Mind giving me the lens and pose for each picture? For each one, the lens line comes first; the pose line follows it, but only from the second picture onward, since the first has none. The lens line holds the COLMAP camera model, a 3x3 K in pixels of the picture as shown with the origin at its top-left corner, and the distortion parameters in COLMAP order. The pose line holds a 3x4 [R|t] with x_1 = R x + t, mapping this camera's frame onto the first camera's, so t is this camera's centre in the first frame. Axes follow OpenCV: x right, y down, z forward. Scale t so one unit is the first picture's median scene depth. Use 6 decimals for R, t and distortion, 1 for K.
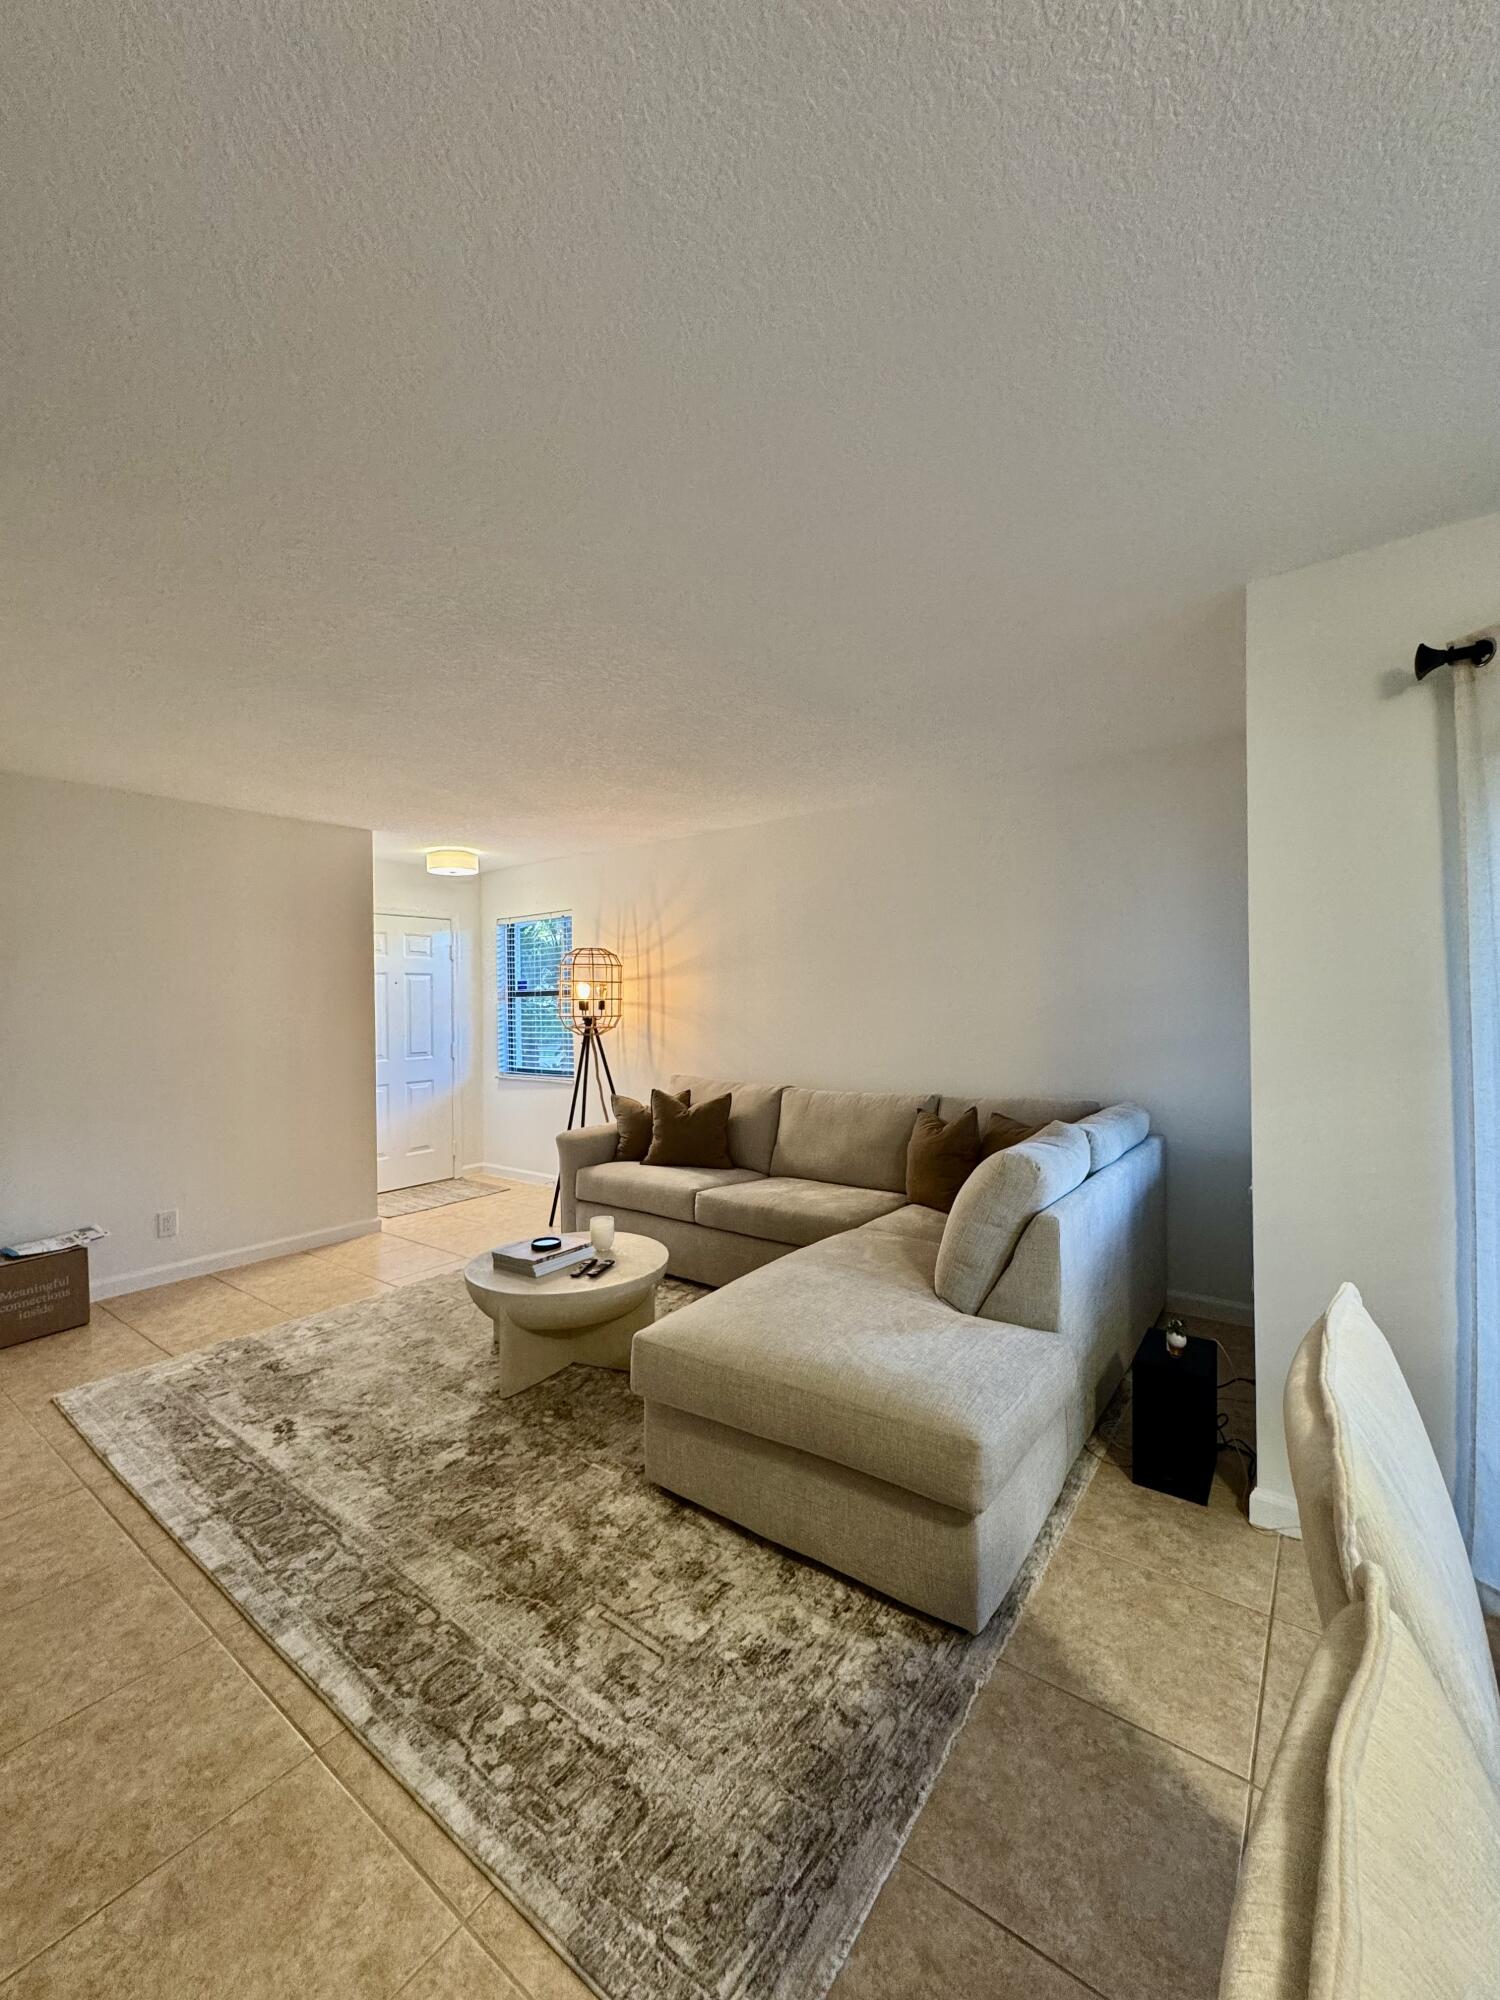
lens RADIAL K [[797.7, 0, 752.9], [0, 797.7, 999.5], [0, 0, 1]] dist [-0.002680, 0.001081]
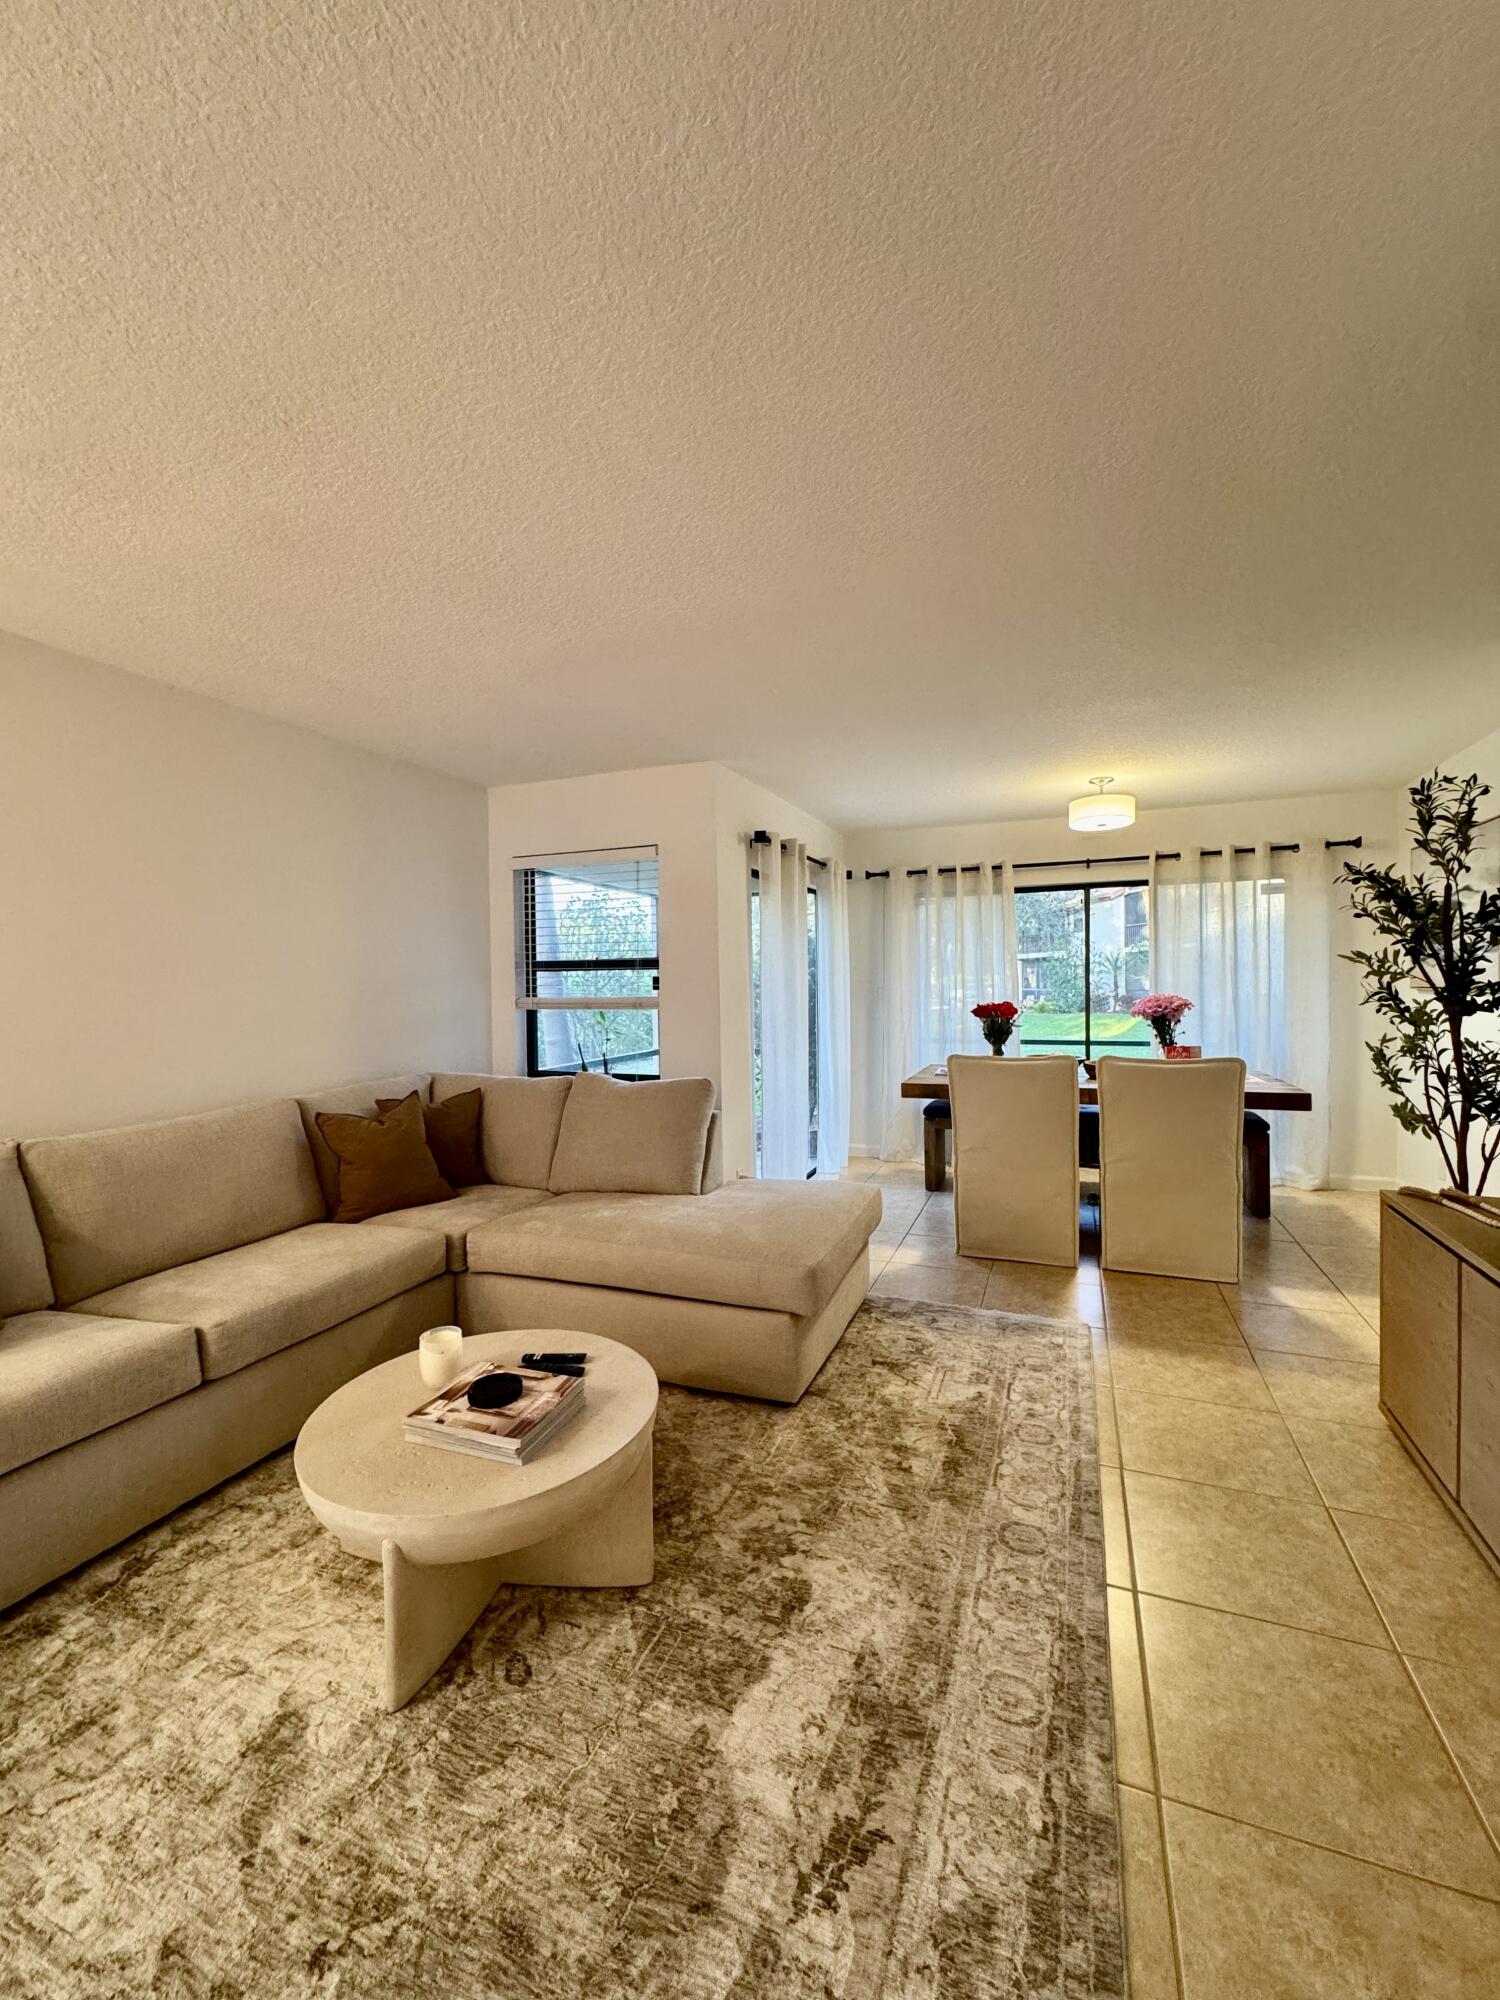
lens RADIAL K [[797.7, 0, 752.9], [0, 797.7, 999.5], [0, 0, 1]] dist [-0.002680, 0.001081]
pose [[-0.258884, -0.007025, 0.965883, -1.295952], [0.010601, 0.999893, 0.010114, 0.036805], [-0.965850, 0.012858, -0.258782, 1.469617]]
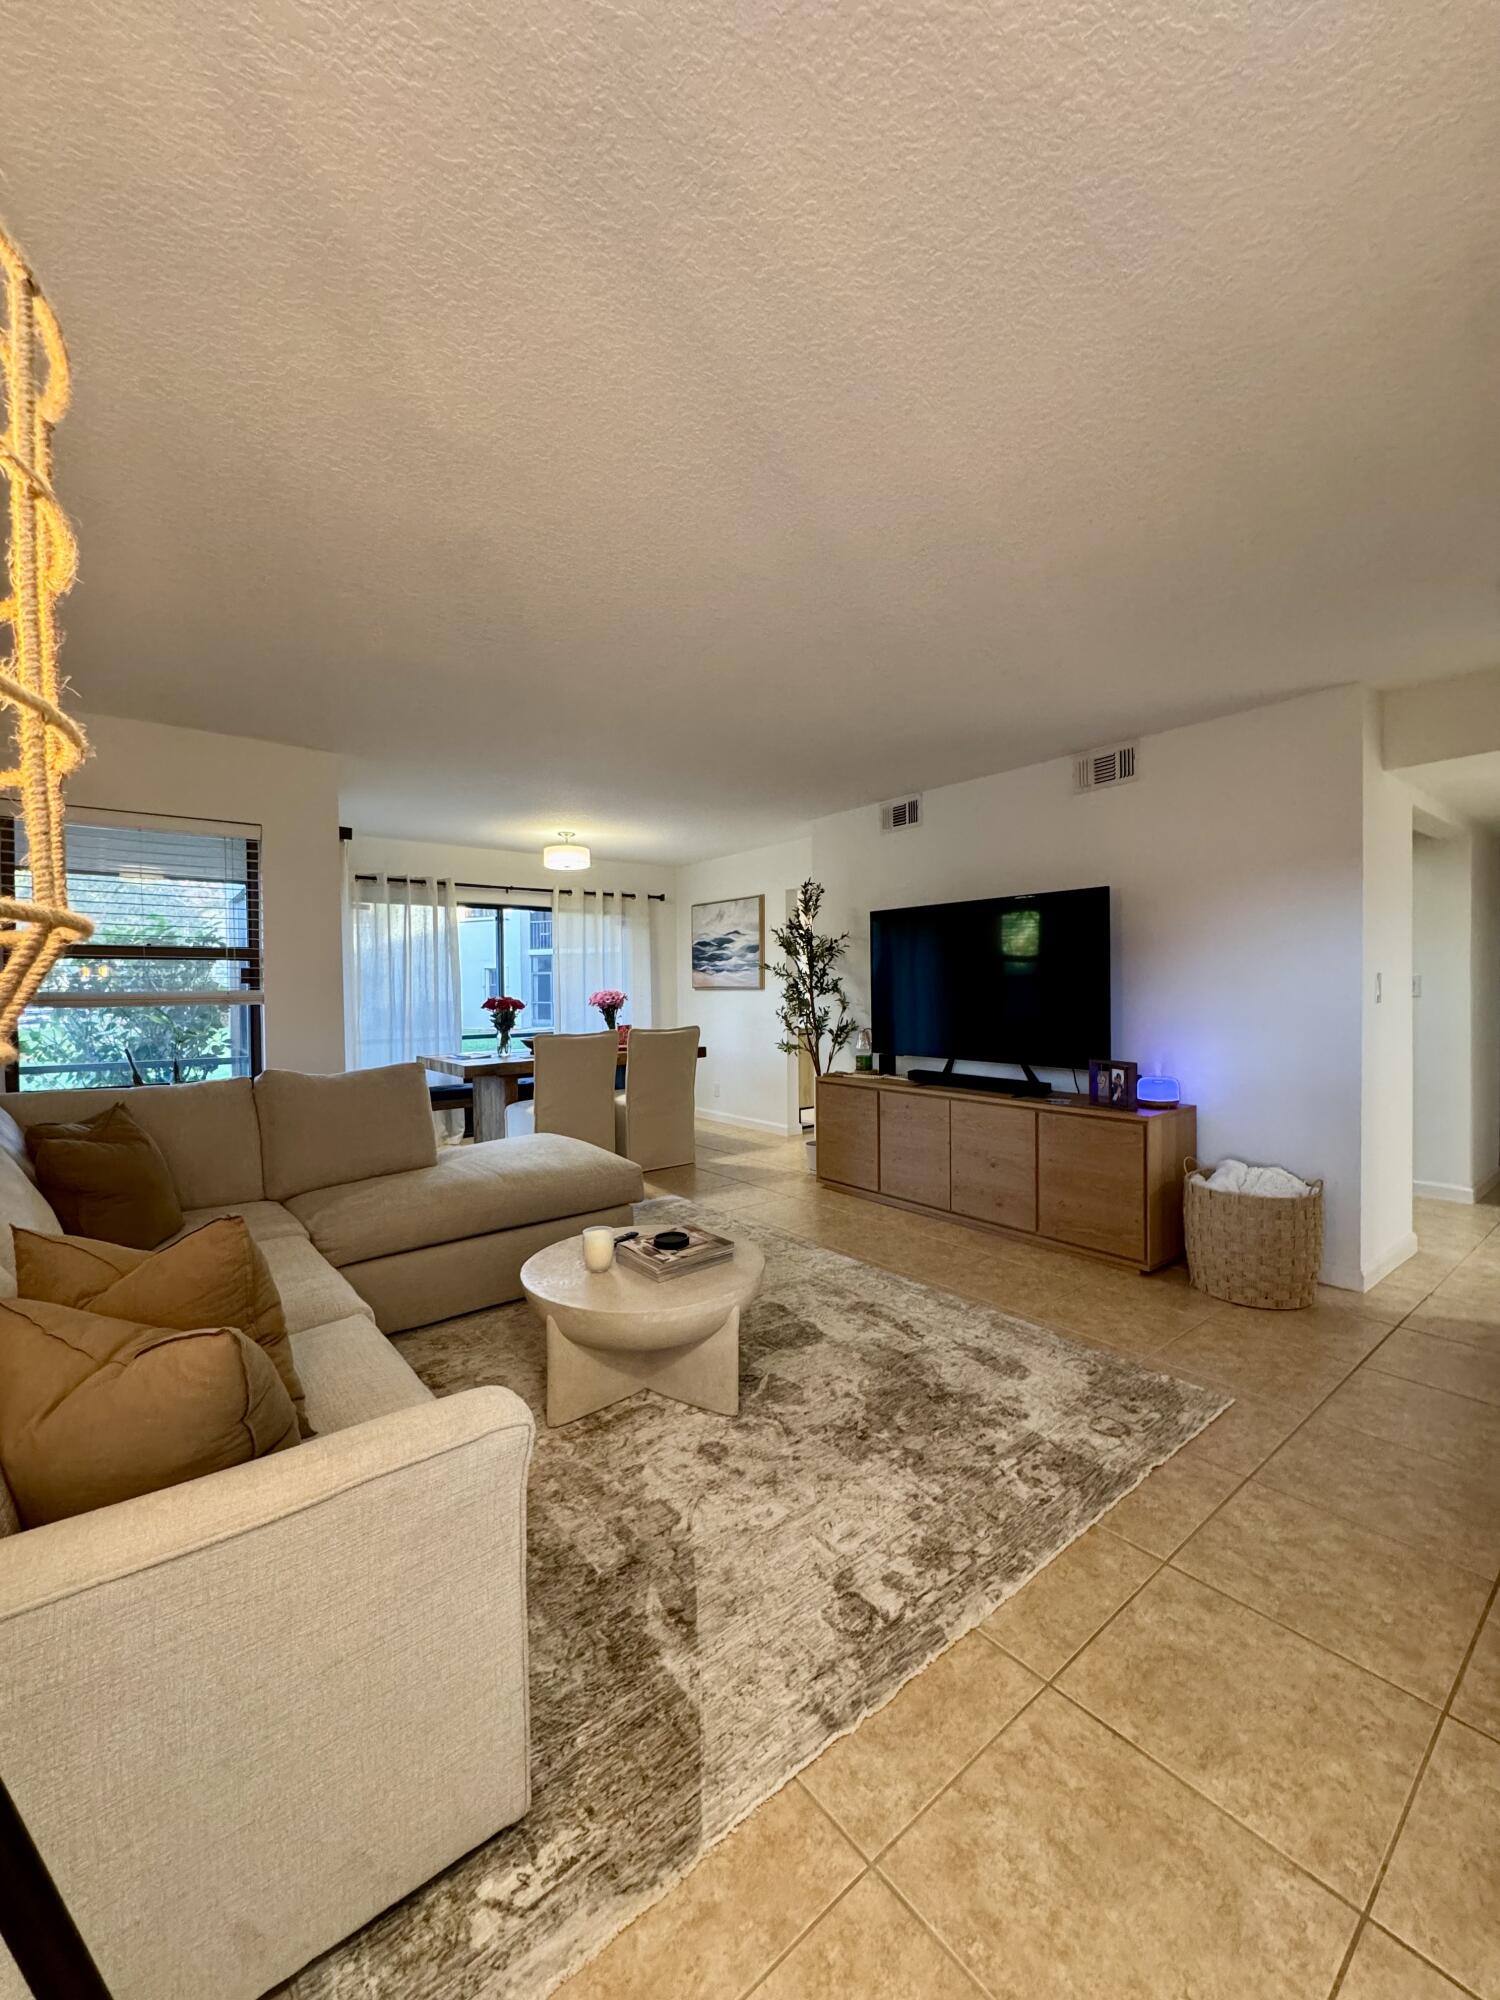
lens RADIAL K [[797.7, 0, 752.9], [0, 797.7, 999.5], [0, 0, 1]] dist [-0.002680, 0.001081]
pose [[-0.967261, 0.015611, 0.253301, -0.844676], [0.018747, 0.999775, 0.009971, 0.072056], [-0.253089, 0.014393, -0.967336, 2.710314]]
